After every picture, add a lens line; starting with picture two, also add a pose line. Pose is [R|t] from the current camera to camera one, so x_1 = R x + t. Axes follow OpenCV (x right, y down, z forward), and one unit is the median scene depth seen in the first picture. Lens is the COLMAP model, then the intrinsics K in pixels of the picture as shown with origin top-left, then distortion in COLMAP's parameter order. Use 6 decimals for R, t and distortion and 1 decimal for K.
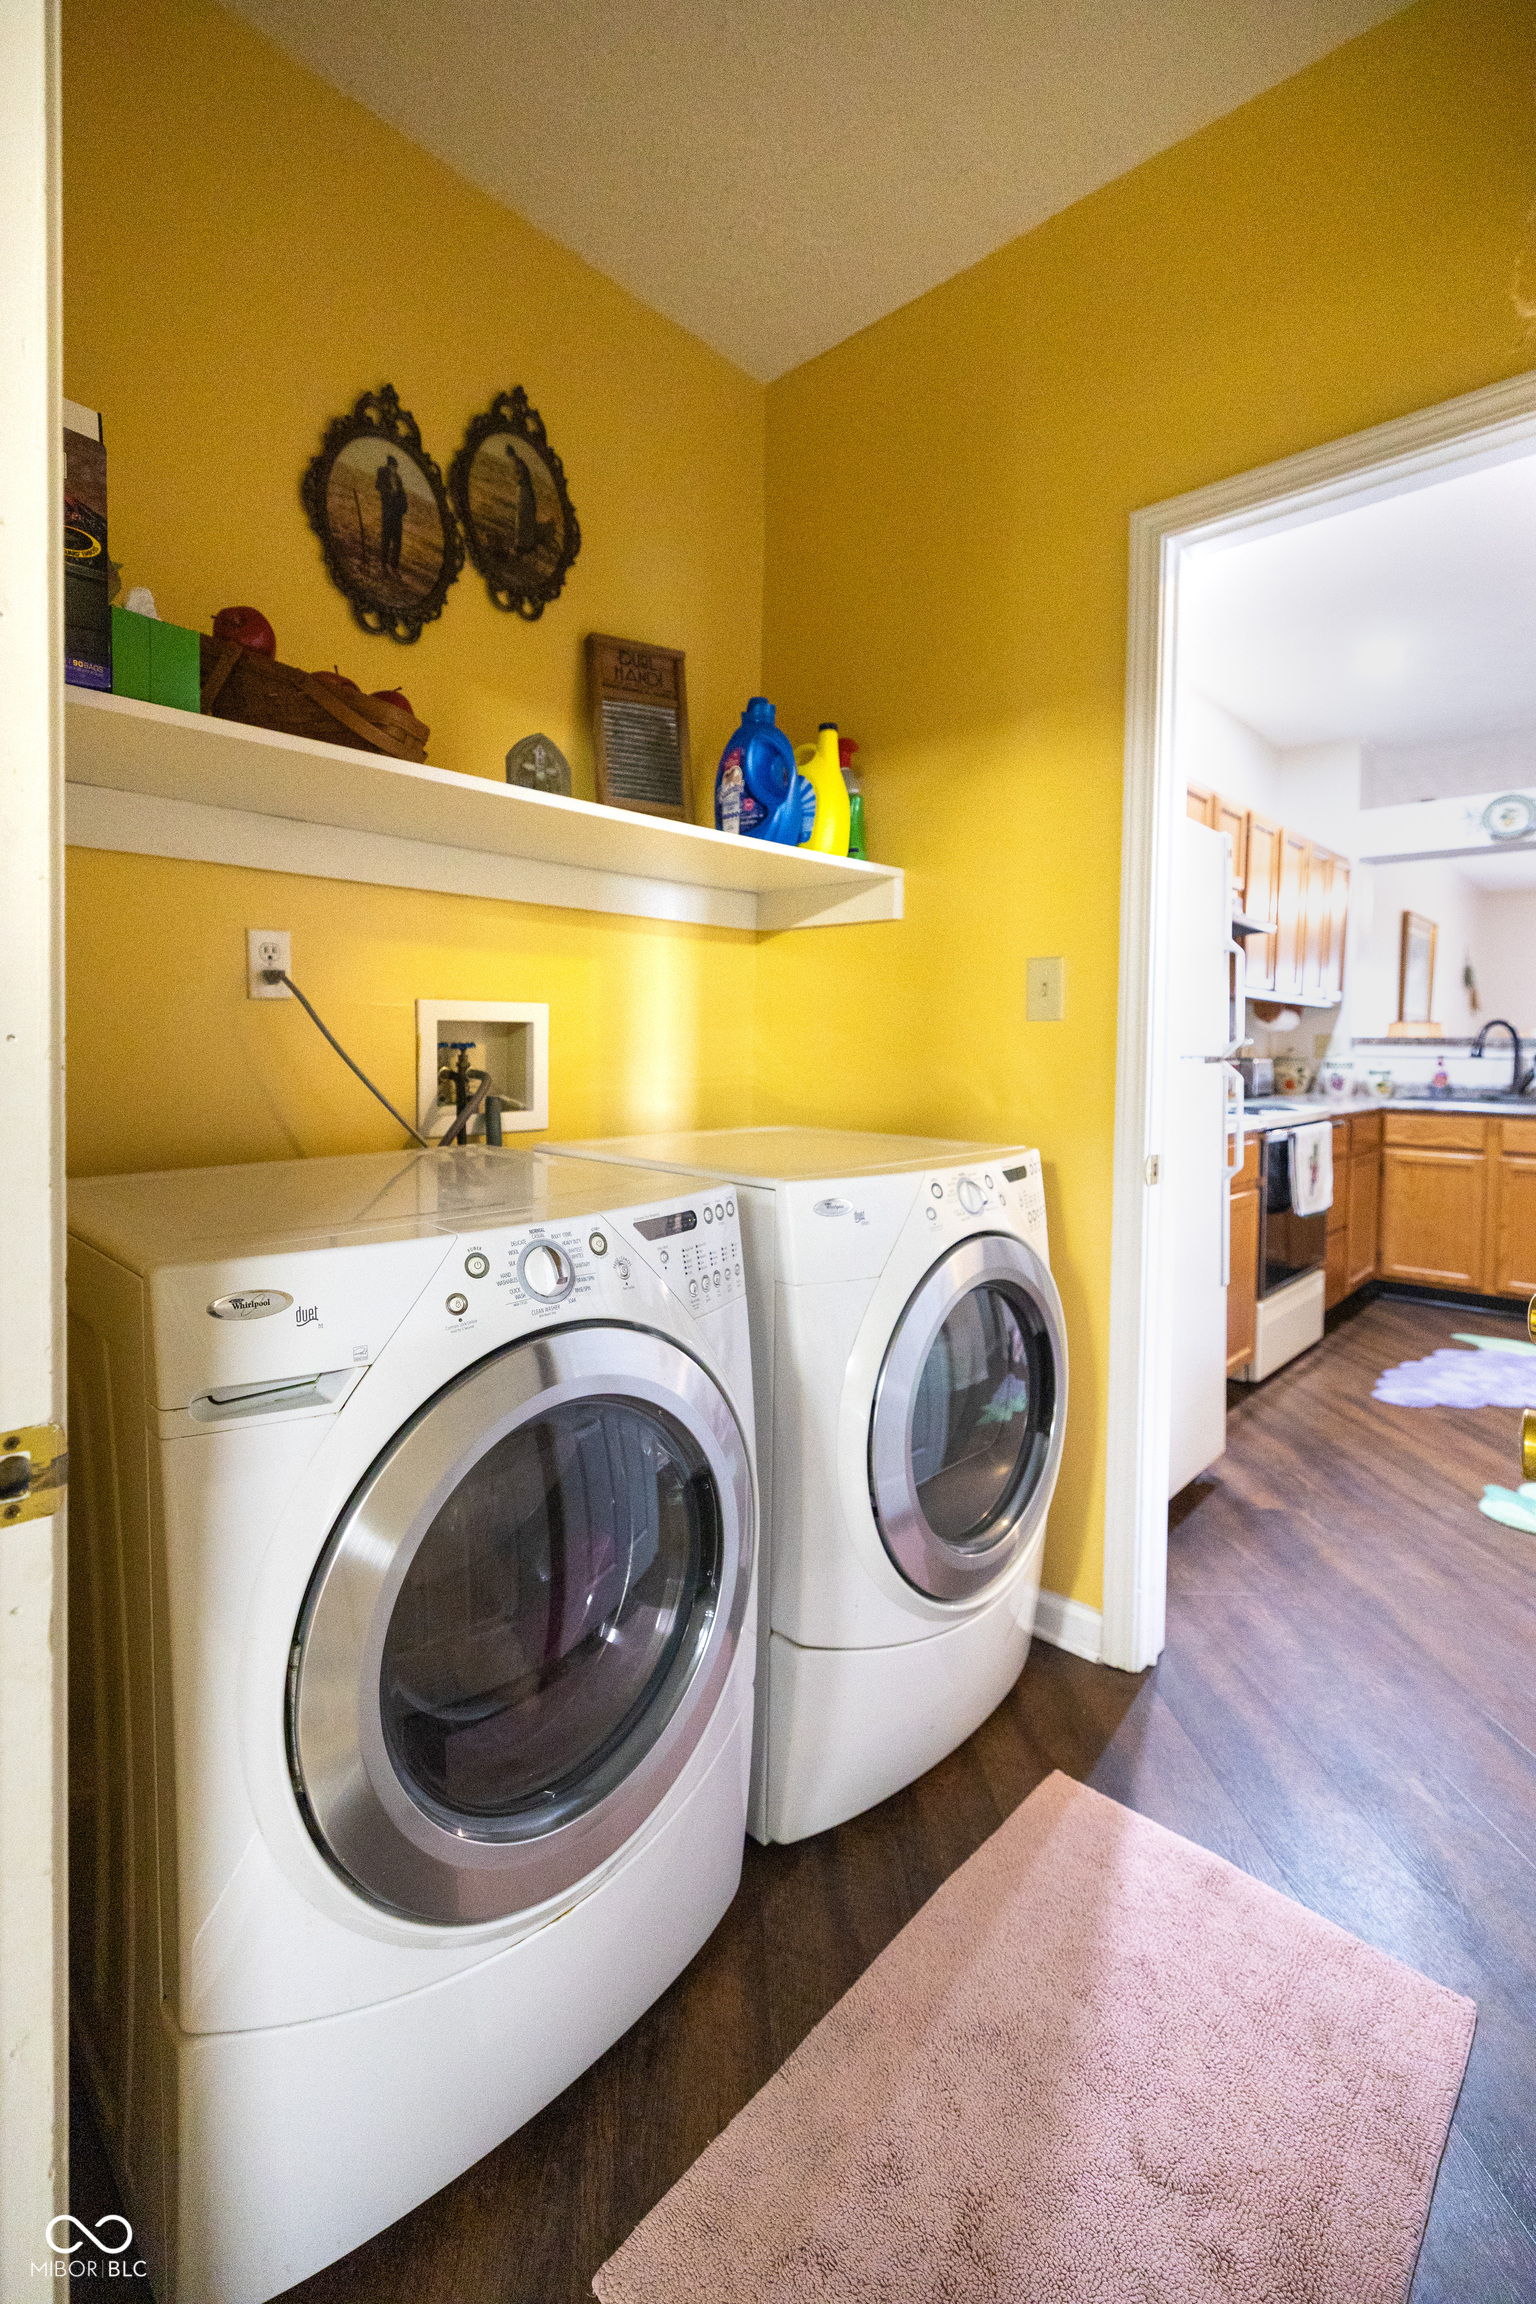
lens RADIAL K [[1050.8, 0, 694.6], [0, 1050.8, 1081.0], [0, 0, 1]] dist [-0.002182, -0.000148]
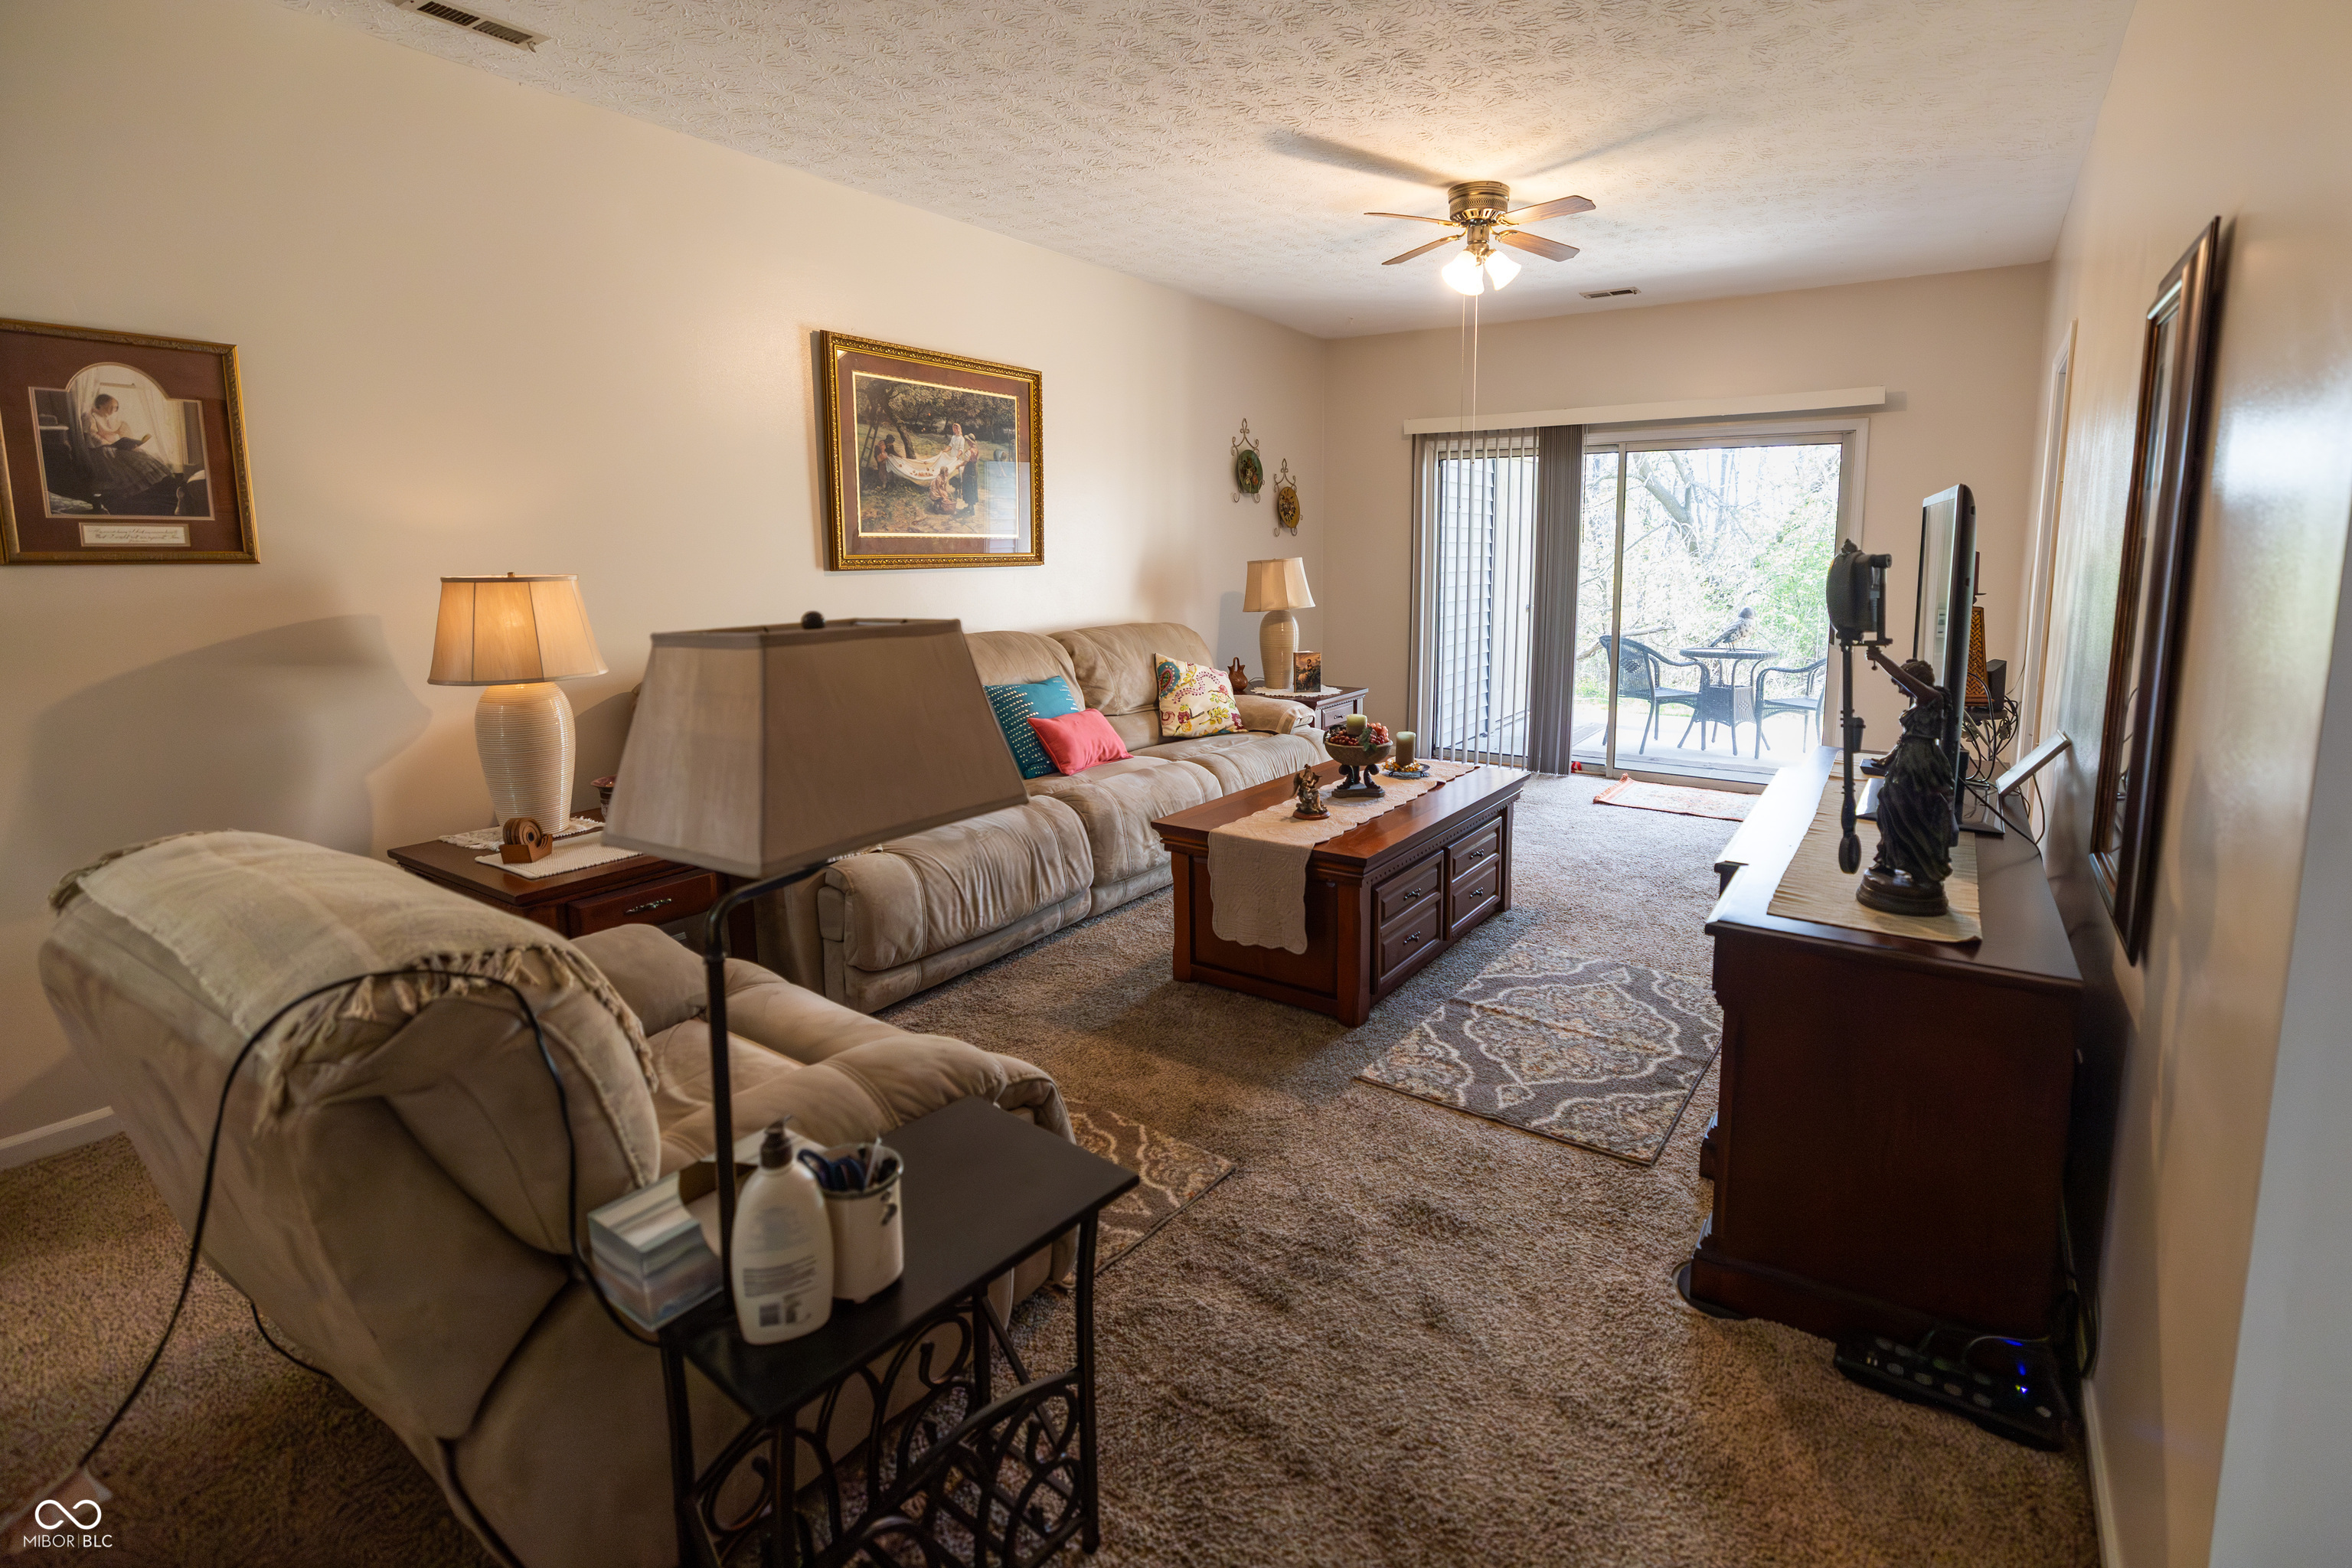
lens RADIAL K [[1080.3, 0, 1256.1], [0, 1080.3, 685.9], [0, 0, 1]] dist [-0.004637, -0.000154]
pose [[0.978255, -0.039435, 0.203620, 1.278864], [0.019677, 0.994976, 0.098161, -0.066630], [-0.206468, -0.092020, 0.974117, 0.722330]]
